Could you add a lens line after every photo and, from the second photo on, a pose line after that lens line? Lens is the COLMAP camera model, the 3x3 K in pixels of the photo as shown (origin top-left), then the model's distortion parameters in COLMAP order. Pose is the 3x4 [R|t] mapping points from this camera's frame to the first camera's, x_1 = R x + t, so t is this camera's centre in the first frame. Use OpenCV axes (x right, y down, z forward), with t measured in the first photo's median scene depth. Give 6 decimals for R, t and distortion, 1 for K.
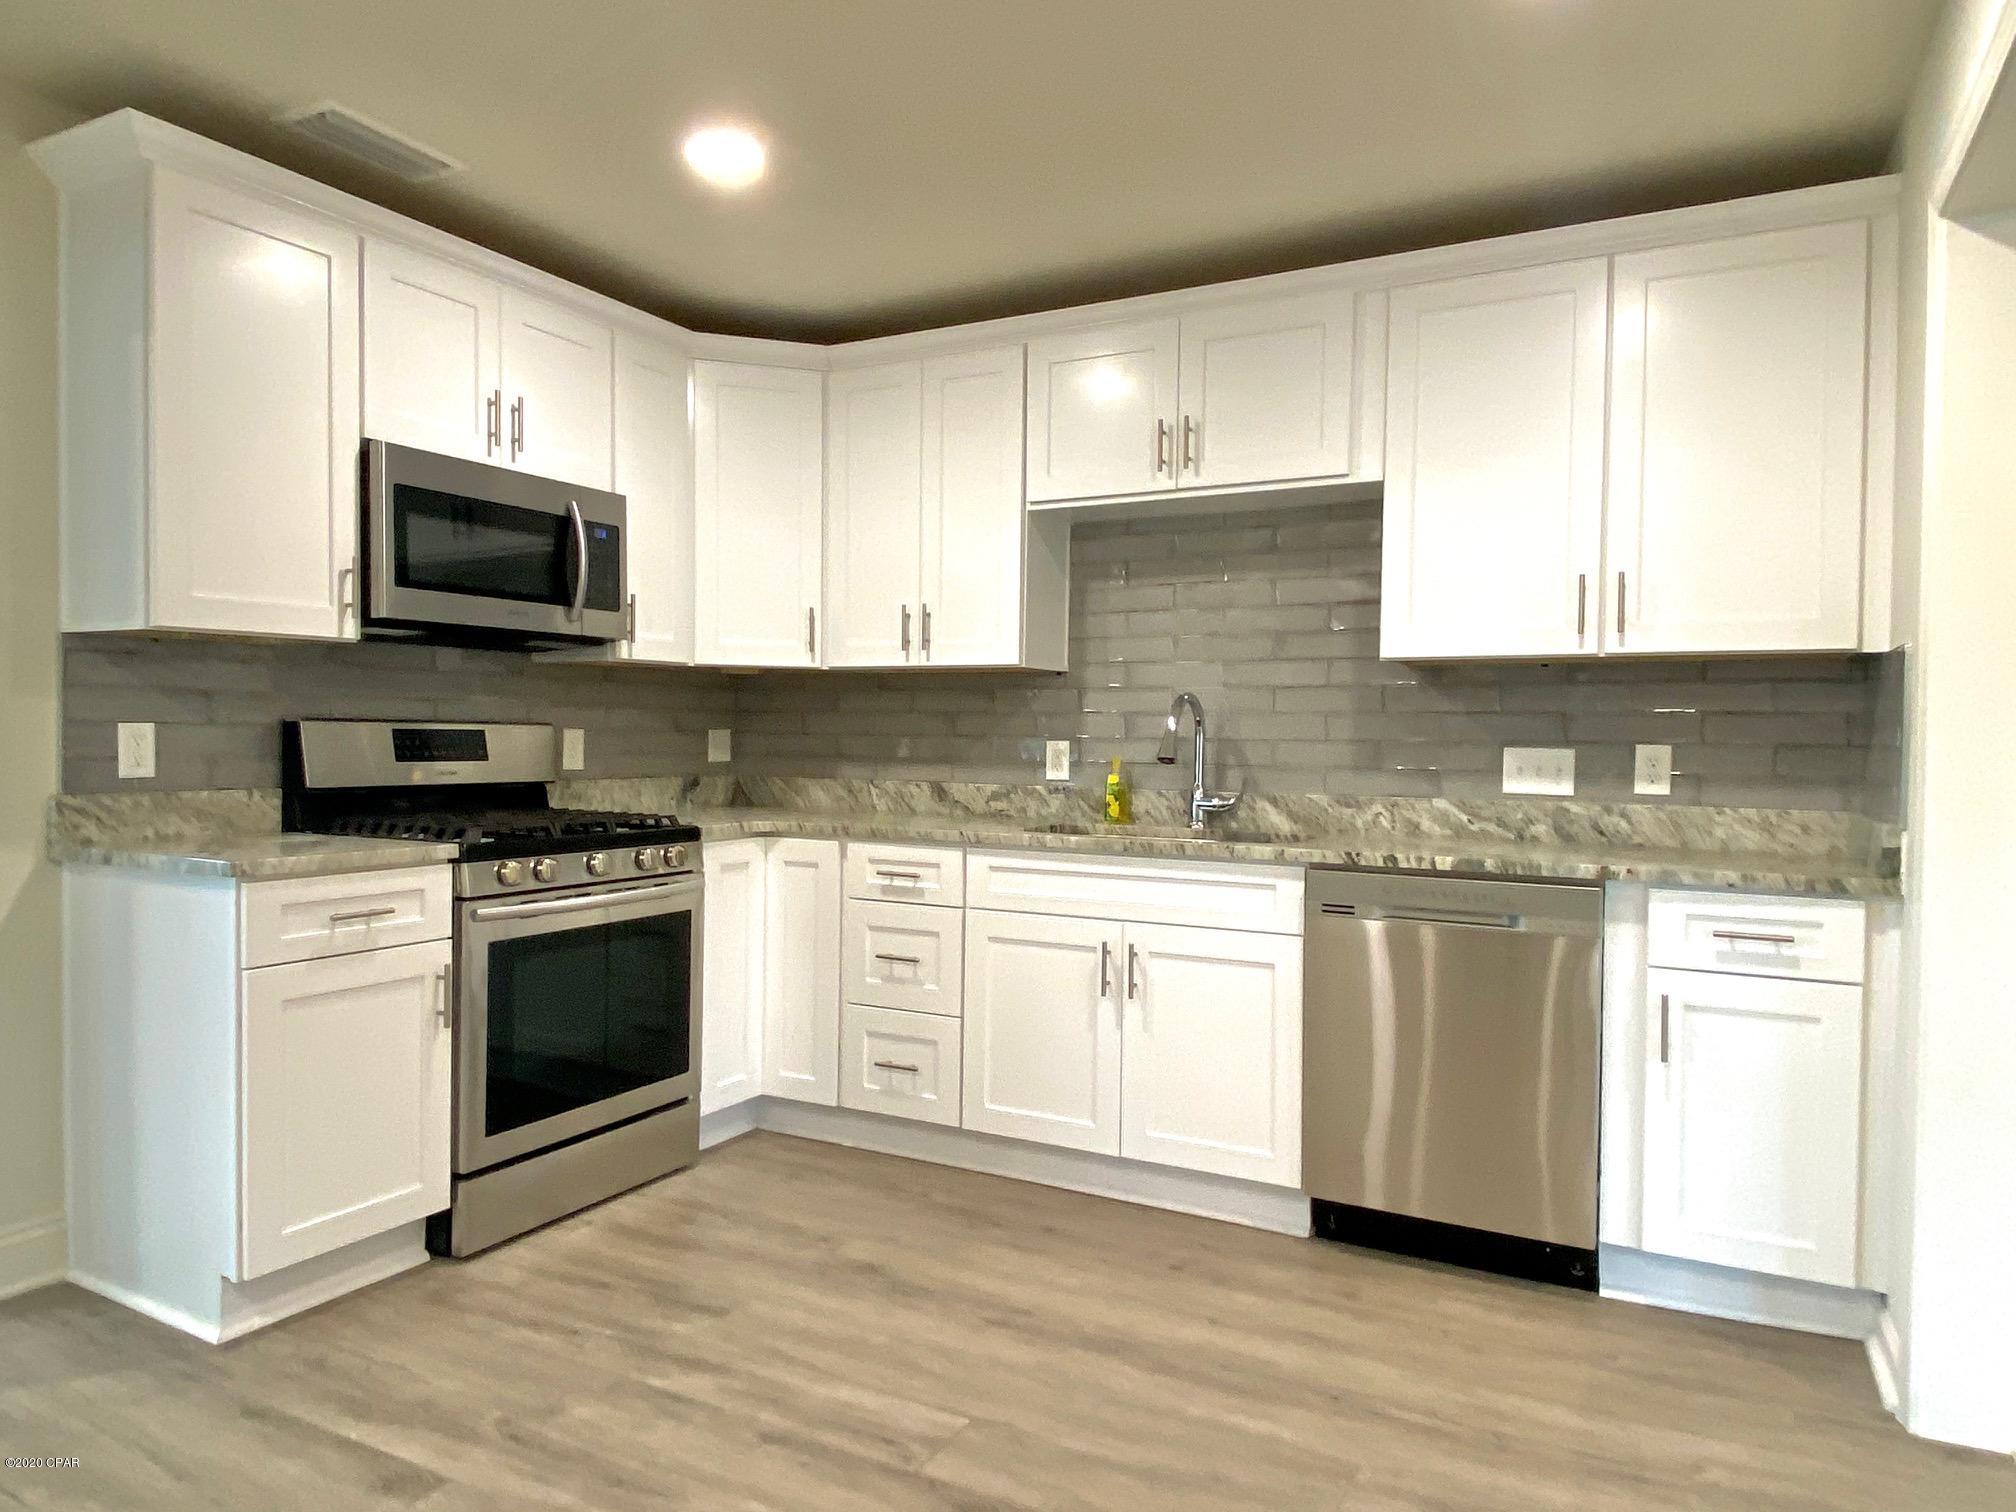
lens RADIAL K [[1373.8, 0, 1004.3], [0, 1373.8, 716.1], [0, 0, 1]] dist [0.068669, -0.053340]
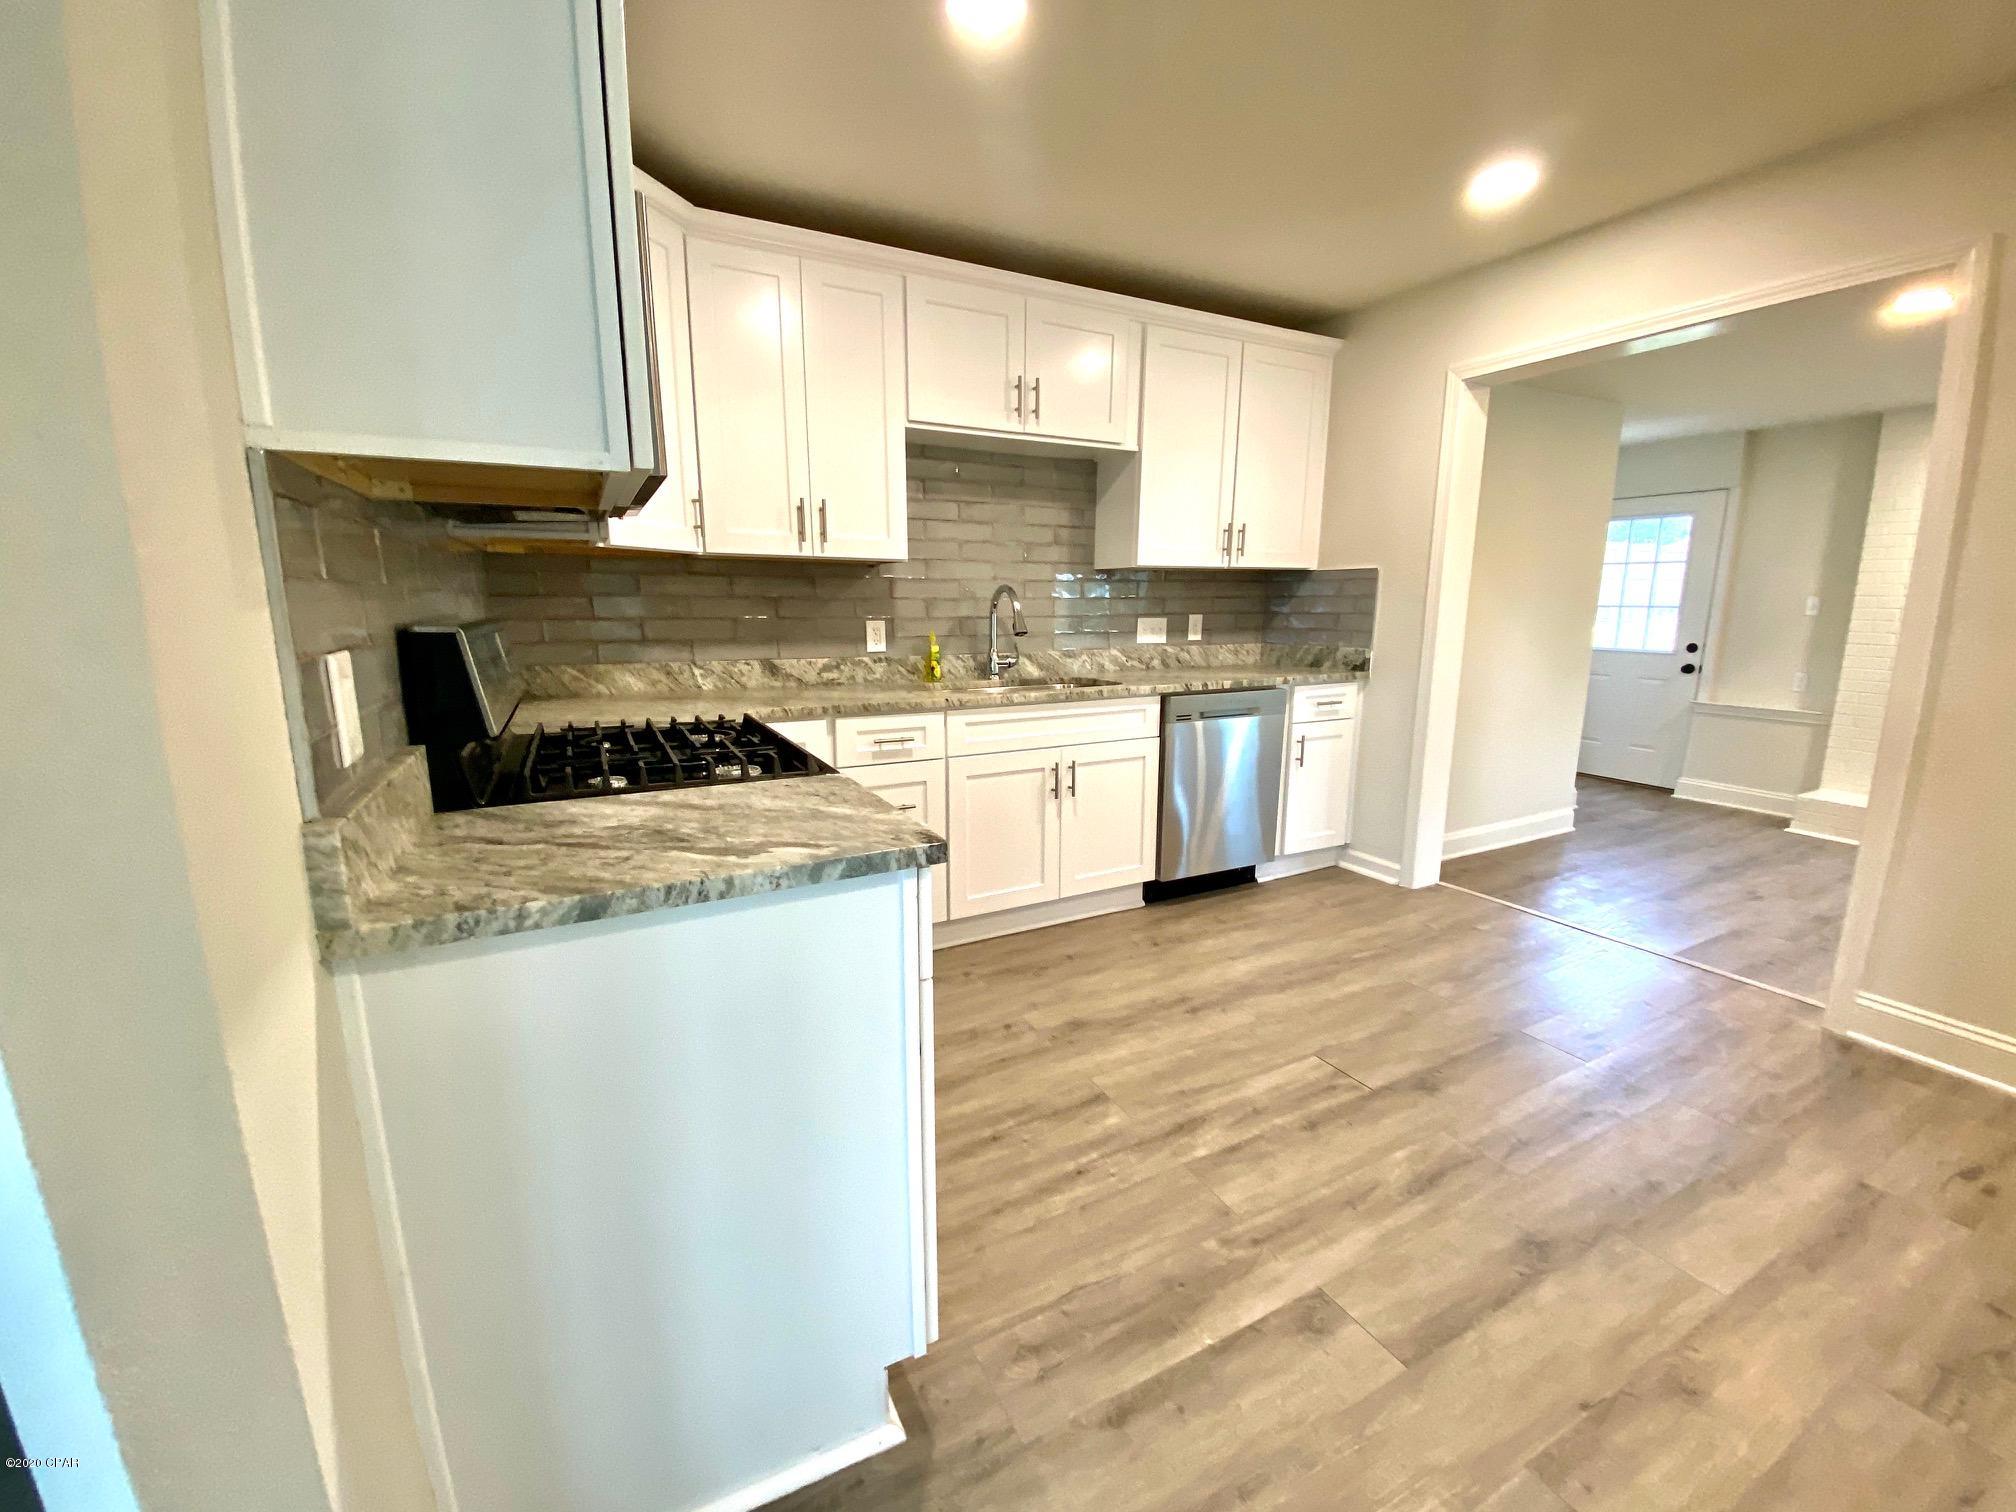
lens RADIAL K [[833.1, 0, 1003.1], [0, 833.1, 754.5], [0, 0, 1]] dist [0.034538, -0.028085]
pose [[0.534494, -0.164106, 0.829087, -0.673188], [-0.006597, 0.980128, 0.198256, -0.017262], [-0.845146, -0.111436, 0.522790, 0.585430]]
